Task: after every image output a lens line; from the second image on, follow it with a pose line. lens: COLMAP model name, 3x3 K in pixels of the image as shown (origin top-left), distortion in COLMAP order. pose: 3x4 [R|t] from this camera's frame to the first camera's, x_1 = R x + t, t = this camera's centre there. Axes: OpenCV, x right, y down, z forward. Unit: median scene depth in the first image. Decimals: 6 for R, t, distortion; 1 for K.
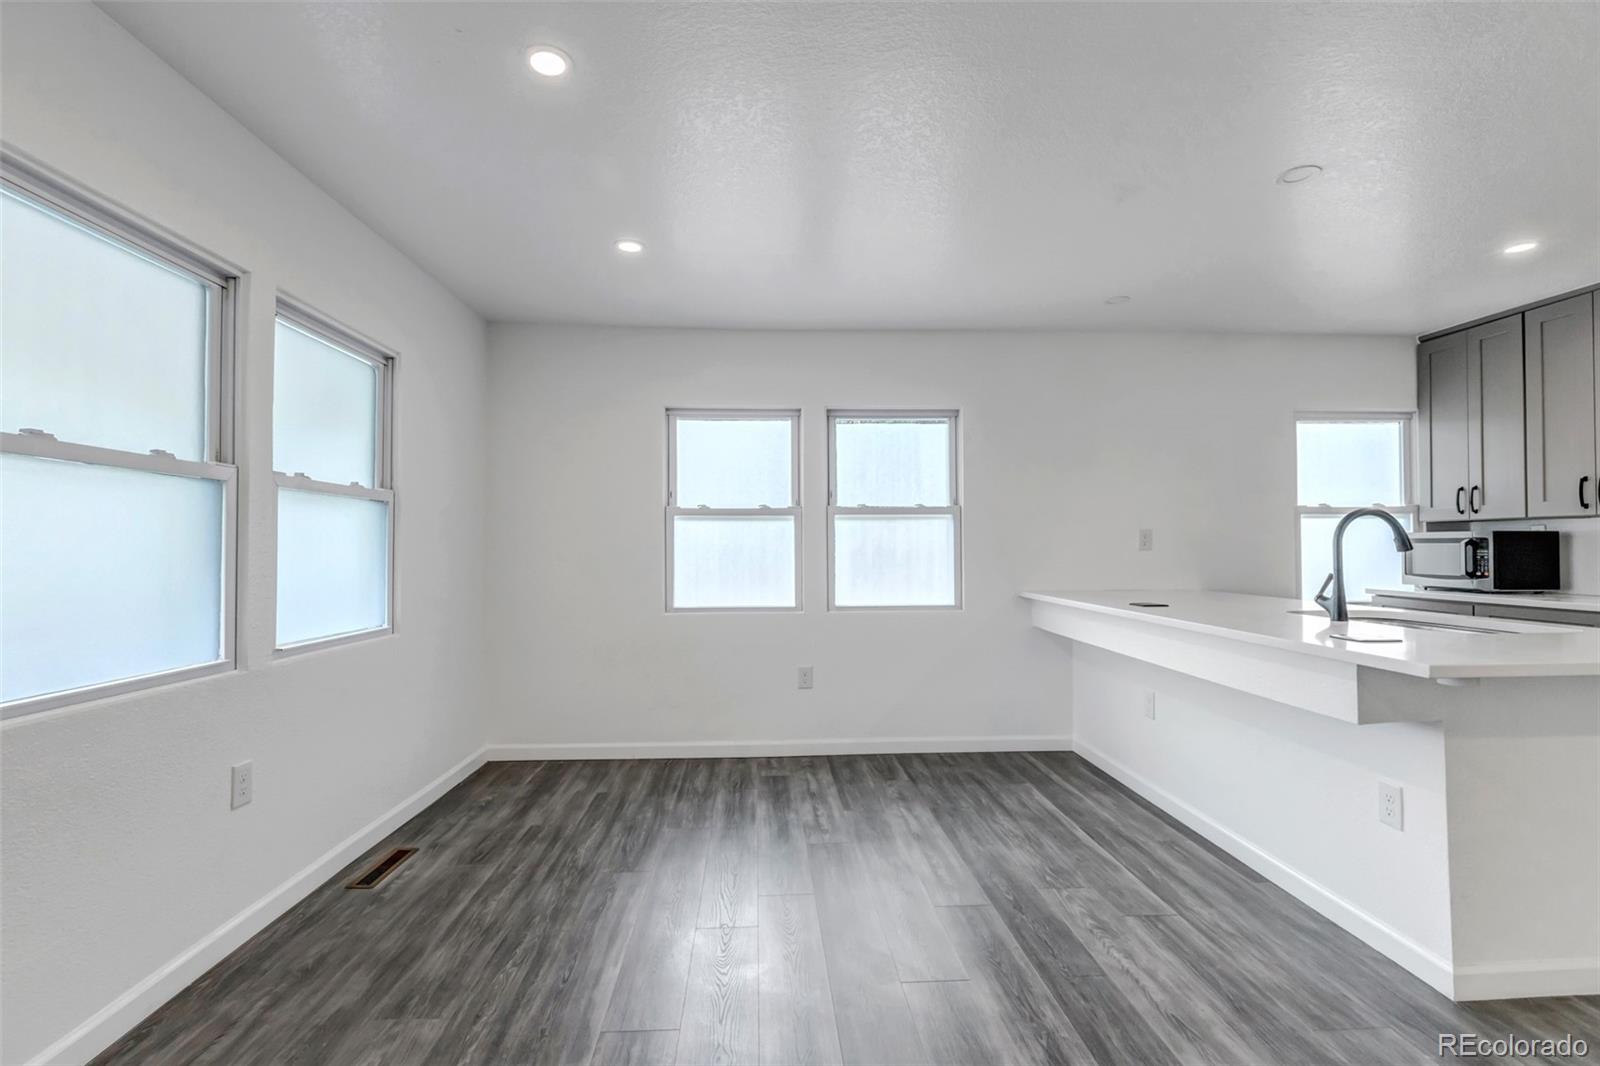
lens RADIAL K [[733.9, 0, 791.7], [0, 733.9, 533.9], [0, 0, 1]] dist [-0.001206, 0.000851]
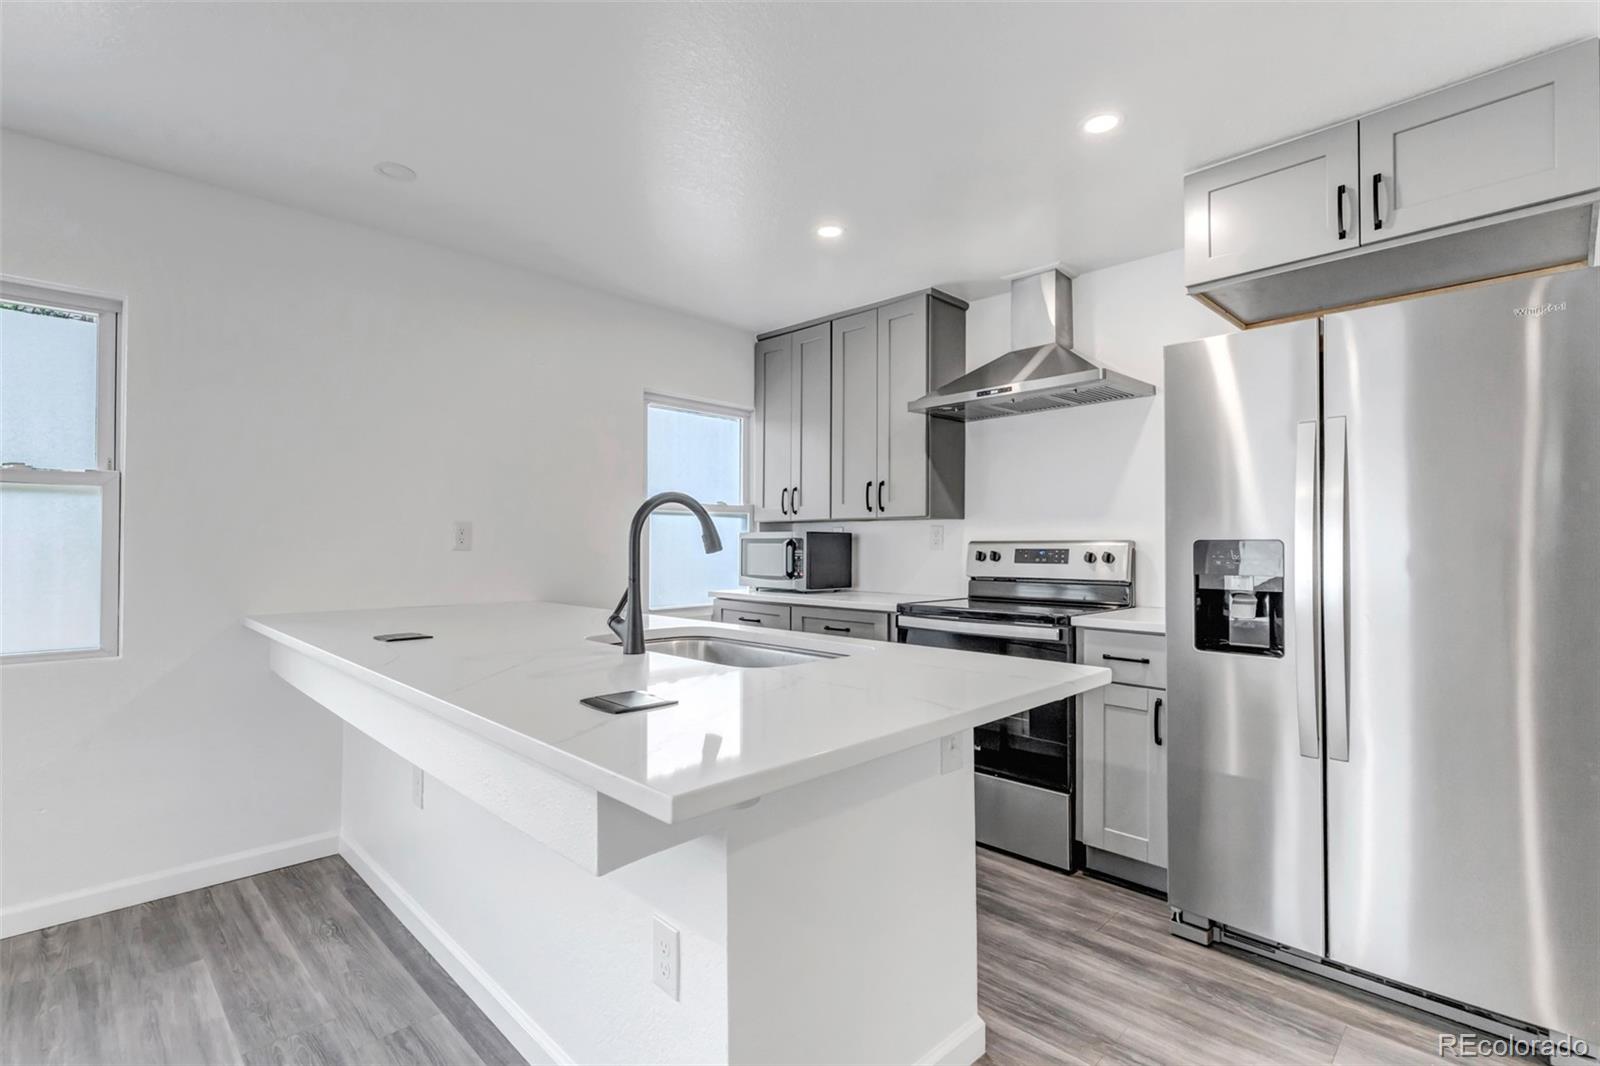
lens RADIAL K [[733.9, 0, 799.8], [0, 733.9, 536.0], [0, 0, 1]] dist [-0.001206, 0.000851]
pose [[0.736758, 0.014340, 0.676004, 0.262159], [-0.016159, 0.999863, -0.003599, 0.005750], [-0.675963, -0.008272, 0.736889, 0.258478]]
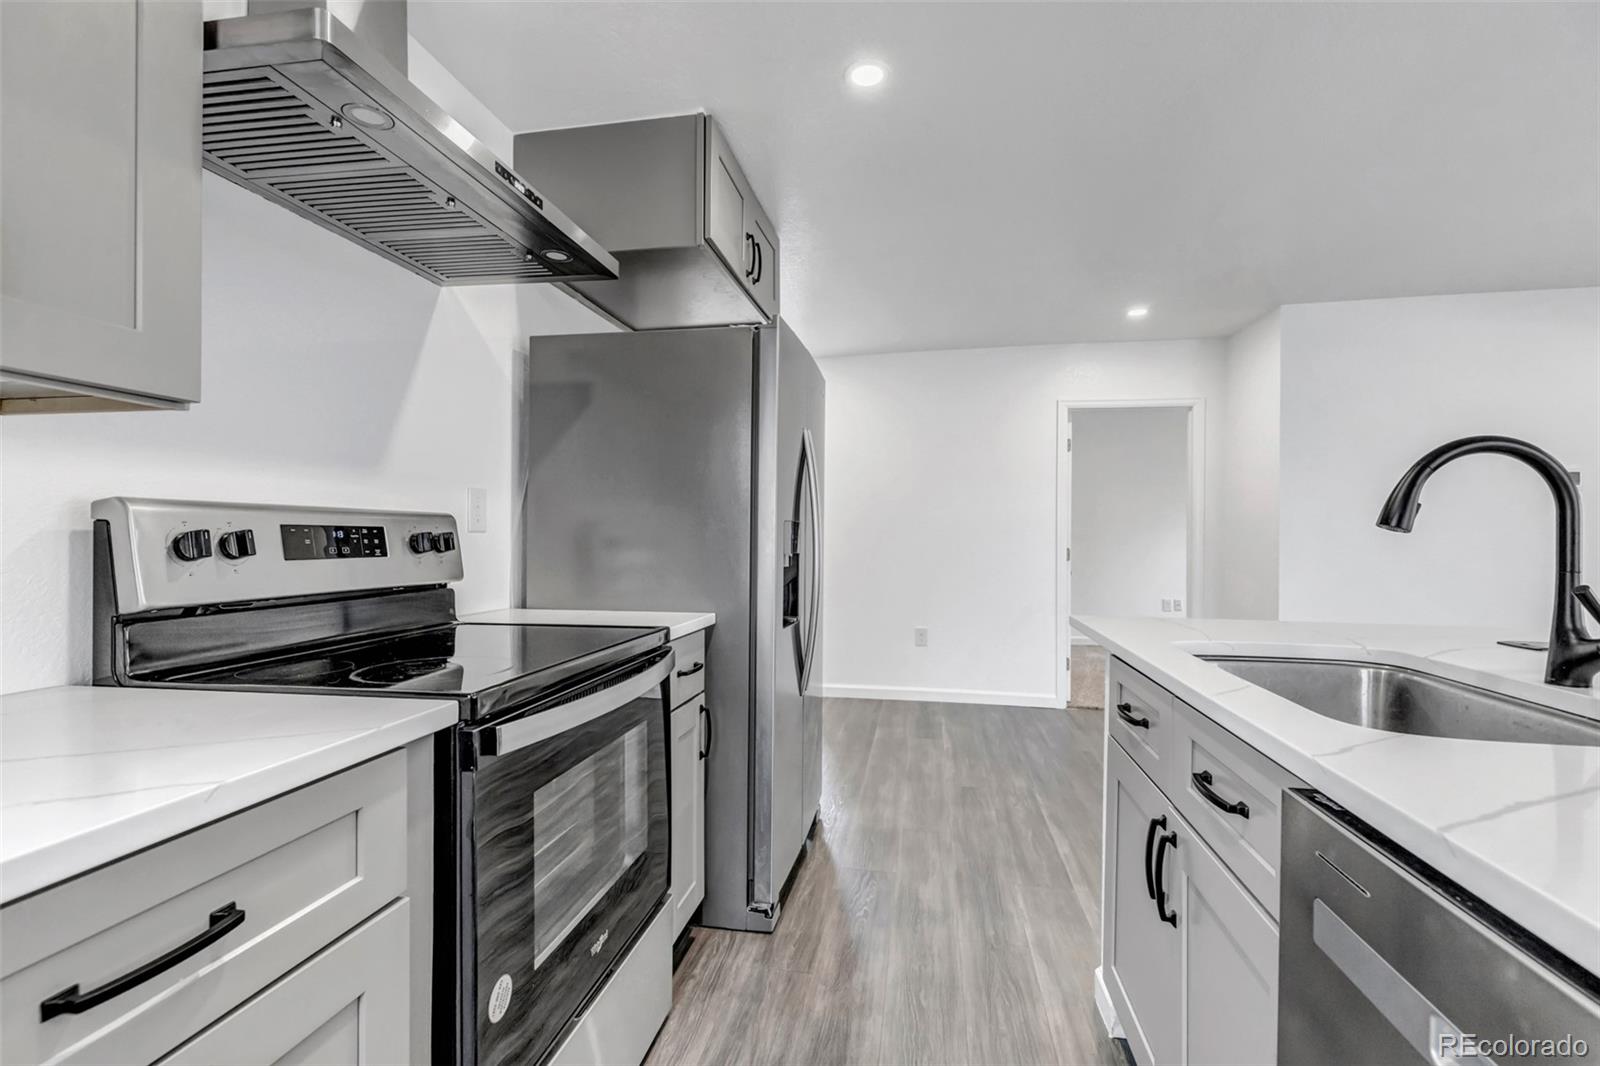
lens RADIAL K [[733.9, 0, 811.3], [0, 733.9, 529.9], [0, 0, 1]] dist [-0.001206, 0.000851]
pose [[-0.978204, 0.005838, 0.207564, 0.729134], [0.000067, 0.999614, -0.027799, 0.025998], [-0.207646, -0.027179, -0.977826, 1.022963]]
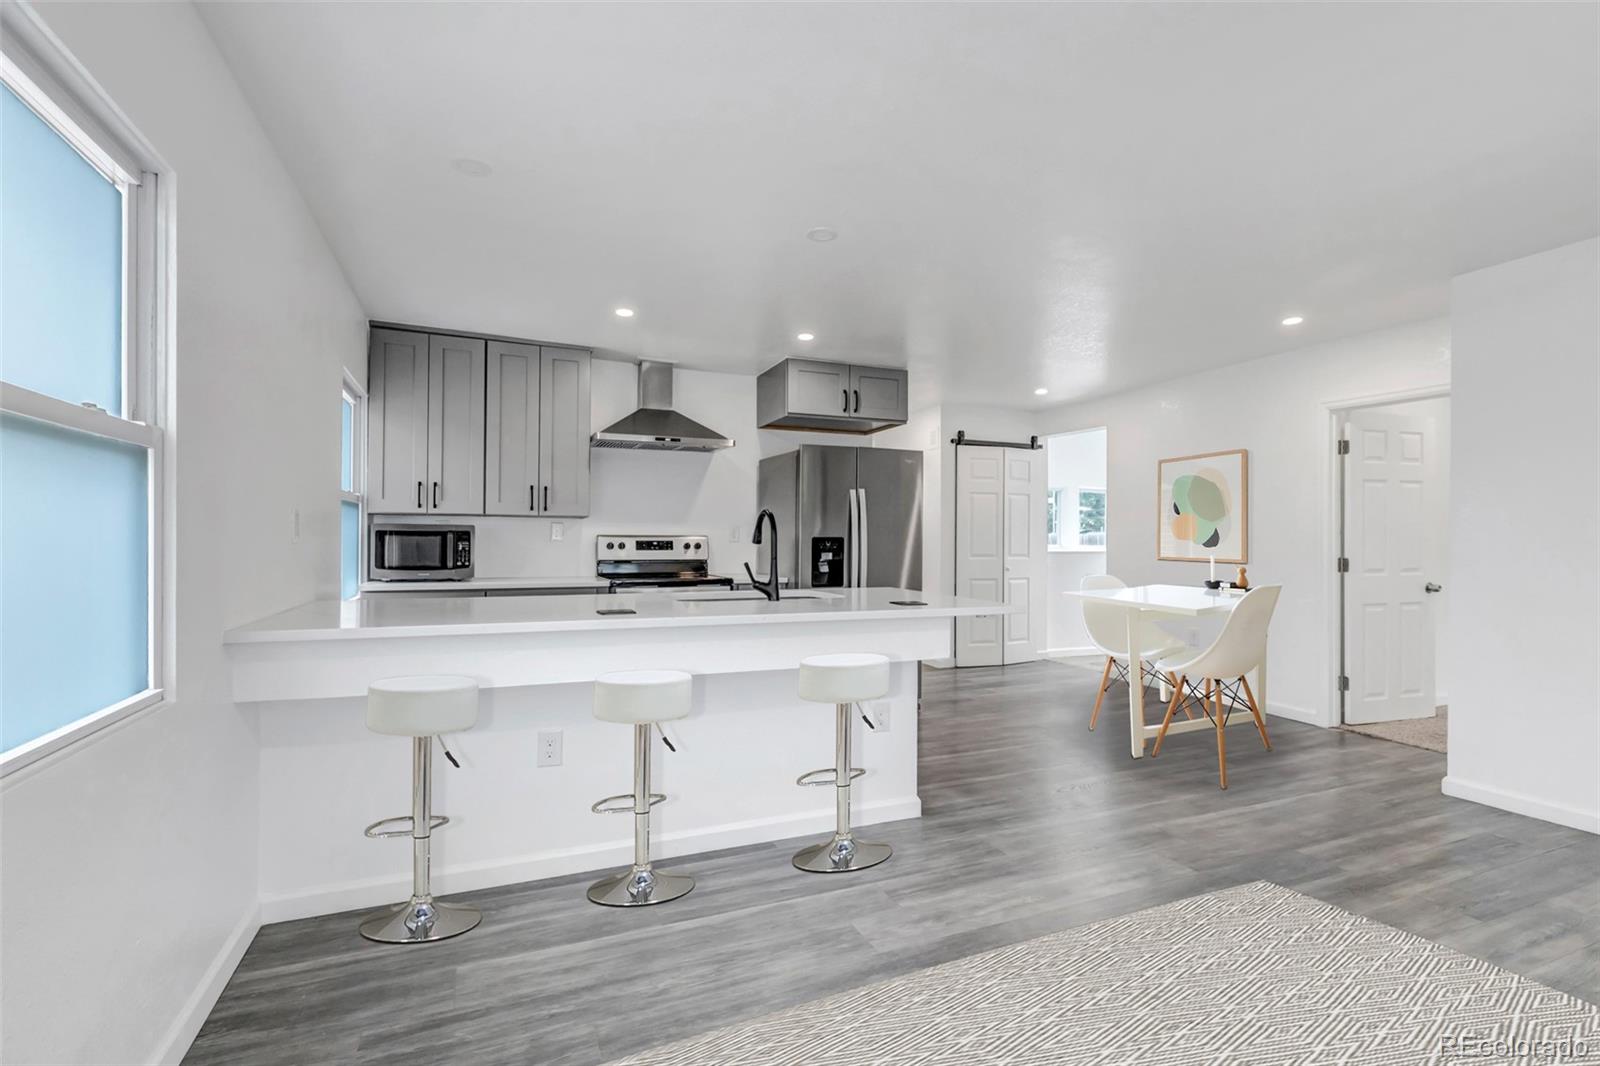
lens RADIAL K [[733.9, 0, 798.3], [0, 733.9, 536.4], [0, 0, 1]] dist [-0.001206, 0.000851]
pose [[-0.350625, 0.006189, 0.936495, -0.272209], [-0.019625, 0.999710, -0.013955, 0.018789], [-0.936310, -0.023271, -0.350402, 0.920088]]
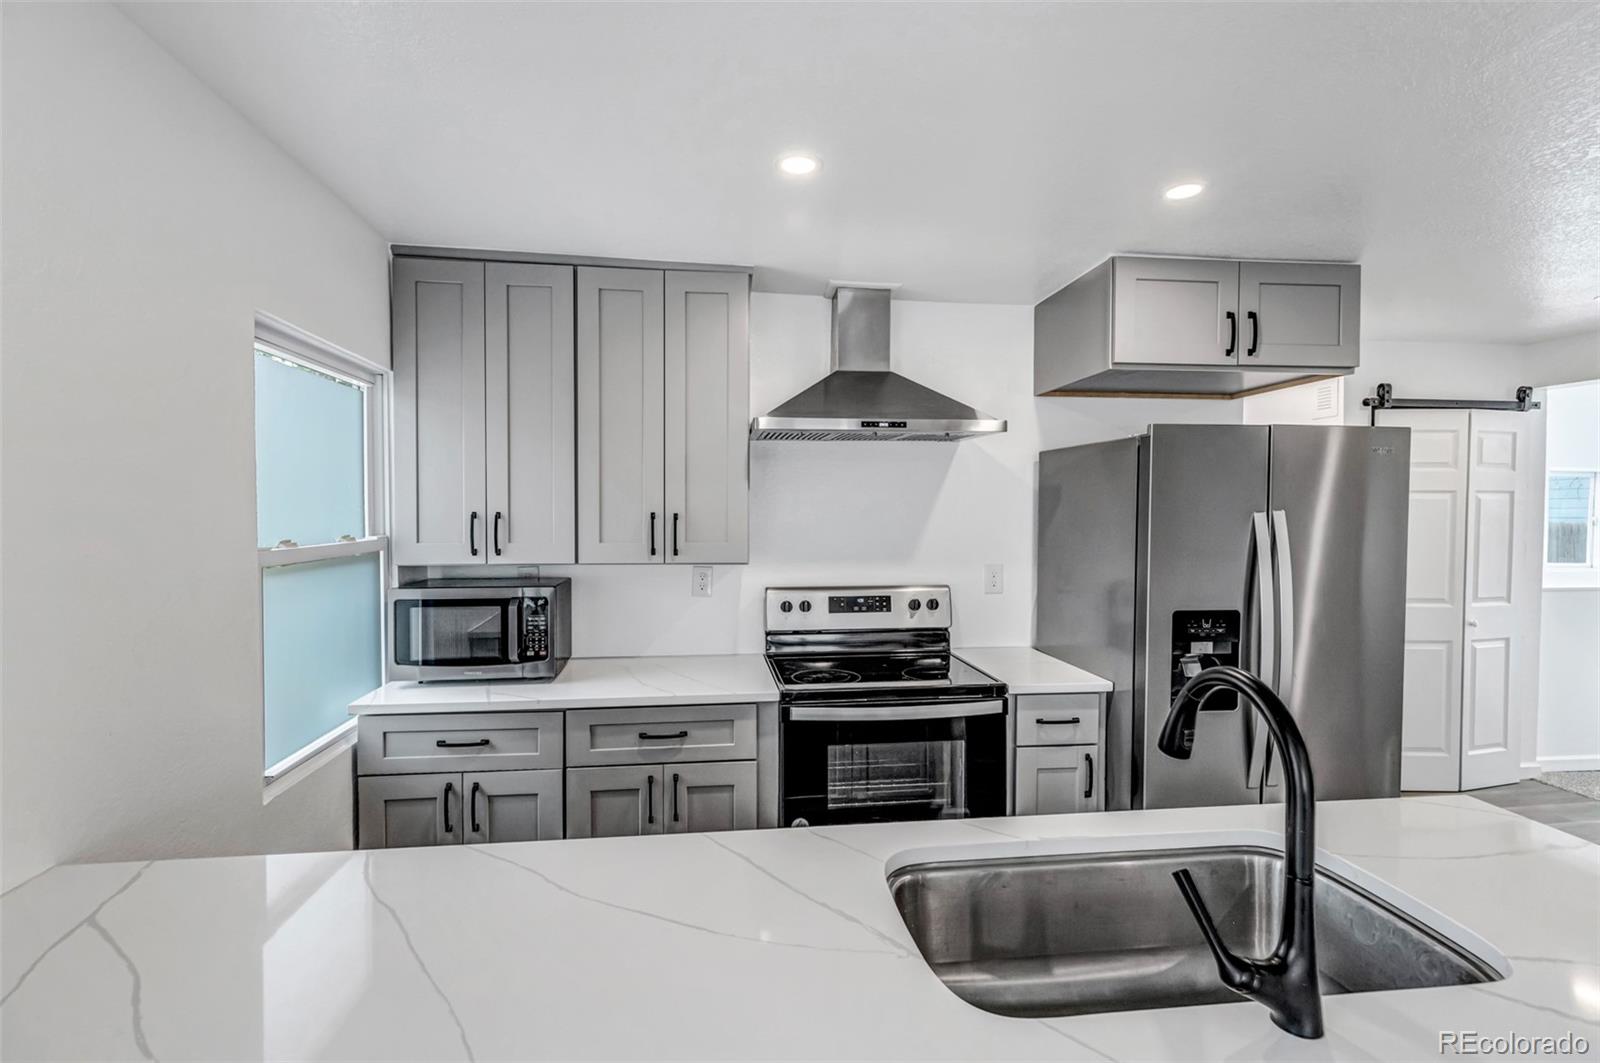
lens RADIAL K [[733.9, 0, 793.4], [0, 733.9, 531.3], [0, 0, 1]] dist [-0.001206, 0.000851]
pose [[-0.076696, -0.026106, 0.996713, 0.286120], [-0.018201, 0.999527, 0.024779, -0.073179], [-0.996888, -0.016241, -0.077135, 0.830711]]
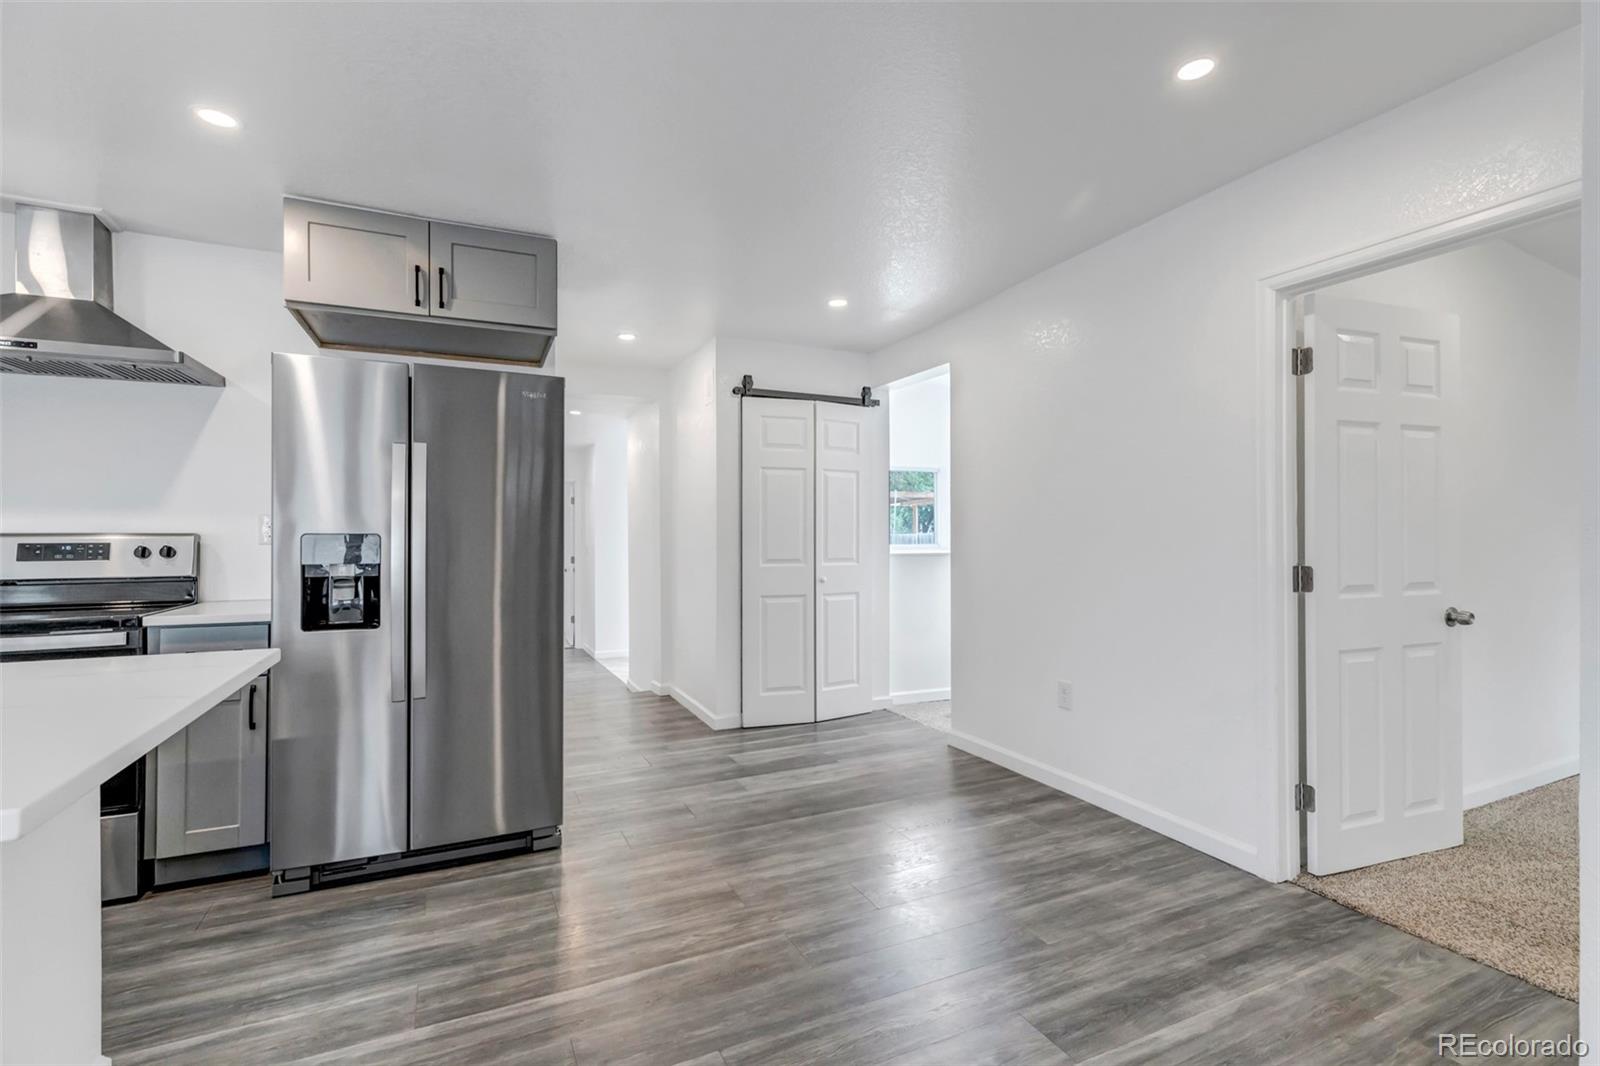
lens RADIAL K [[733.9, 0, 801.8], [0, 733.9, 534.1], [0, 0, 1]] dist [-0.001206, 0.000851]
pose [[-0.387740, 0.010114, 0.921713, 0.117691], [-0.012614, 0.999788, -0.016277, 0.006935], [-0.921683, -0.017938, -0.387530, 0.317067]]
